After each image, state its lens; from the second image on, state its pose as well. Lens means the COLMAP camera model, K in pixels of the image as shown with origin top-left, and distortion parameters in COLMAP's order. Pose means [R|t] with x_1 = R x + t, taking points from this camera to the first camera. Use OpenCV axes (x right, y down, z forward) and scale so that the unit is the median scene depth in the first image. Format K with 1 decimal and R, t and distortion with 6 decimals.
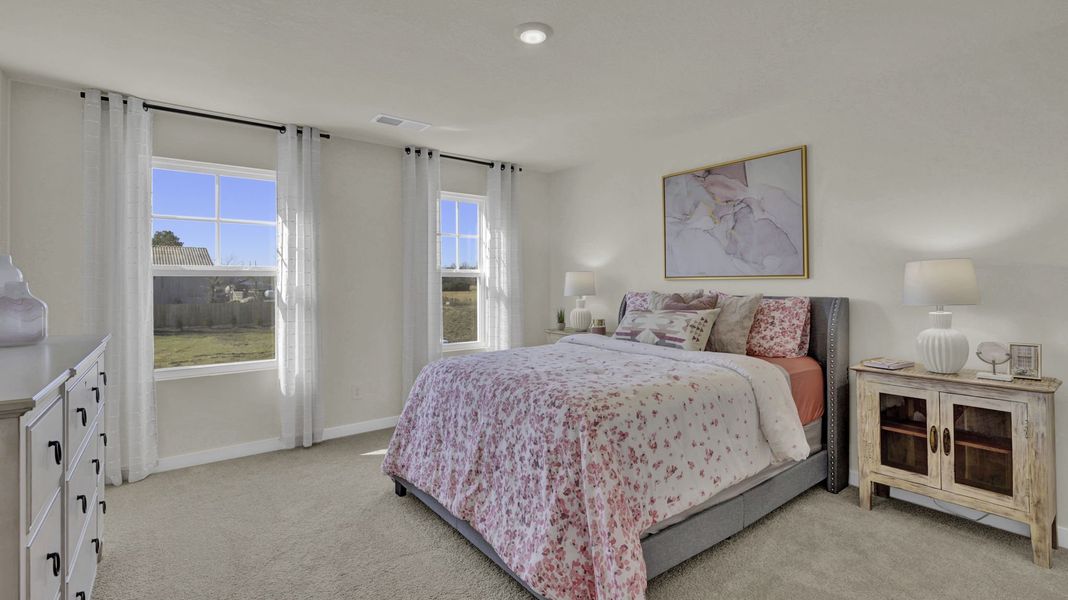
lens RADIAL K [[472.7, 0, 529.4], [0, 472.7, 303.0], [0, 0, 1]] dist [0.000016, -0.000064]
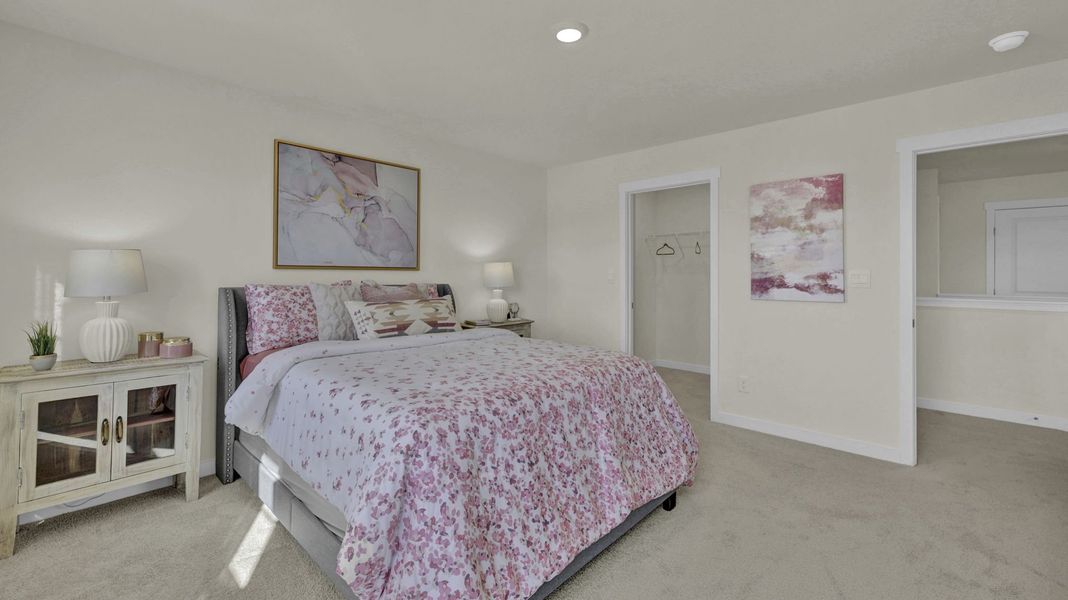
lens RADIAL K [[442.5, 0, 527.9], [0, 442.5, 287.2], [0, 0, 1]] dist [-0.000393, 0.000027]
pose [[-0.164869, -0.022561, 0.986057, -0.611021], [0.038877, 0.998813, 0.029353, -0.027017], [-0.985549, 0.043174, -0.163796, 0.820854]]
